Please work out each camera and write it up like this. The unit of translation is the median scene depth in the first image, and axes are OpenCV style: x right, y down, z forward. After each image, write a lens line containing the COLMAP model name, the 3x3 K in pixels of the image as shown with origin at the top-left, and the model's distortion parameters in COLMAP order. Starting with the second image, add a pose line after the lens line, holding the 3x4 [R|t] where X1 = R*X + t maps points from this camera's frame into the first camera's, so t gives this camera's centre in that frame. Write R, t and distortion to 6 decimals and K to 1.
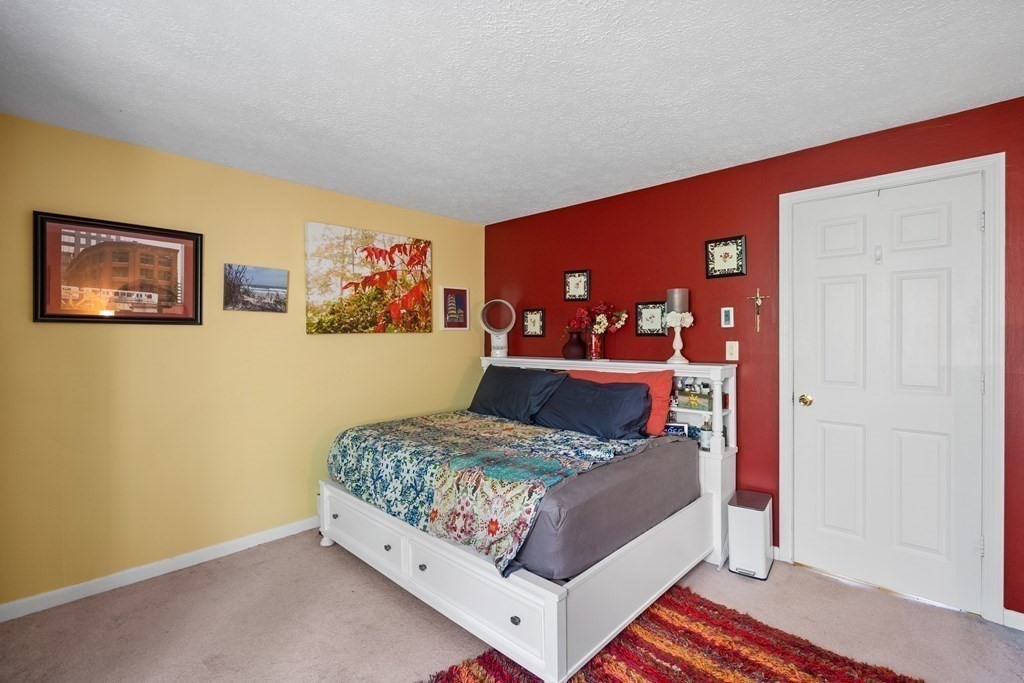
lens RADIAL K [[466.7, 0, 512.0], [0, 466.7, 341.5], [0, 0, 1]] dist [-0.002769, 0.000870]
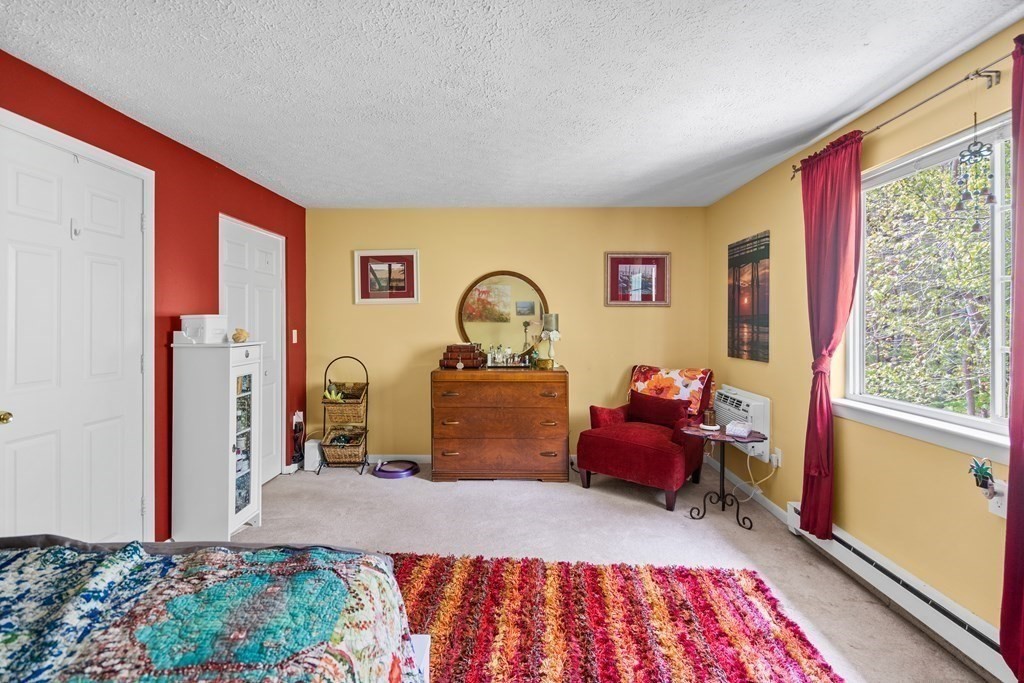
lens RADIAL K [[466.7, 0, 512.0], [0, 466.7, 341.5], [0, 0, 1]] dist [-0.002769, 0.000870]
pose [[-0.669670, -0.021548, 0.742346, -0.481590], [0.013321, 0.999070, 0.041017, -0.001728], [-0.742539, 0.037356, -0.668760, 1.149606]]
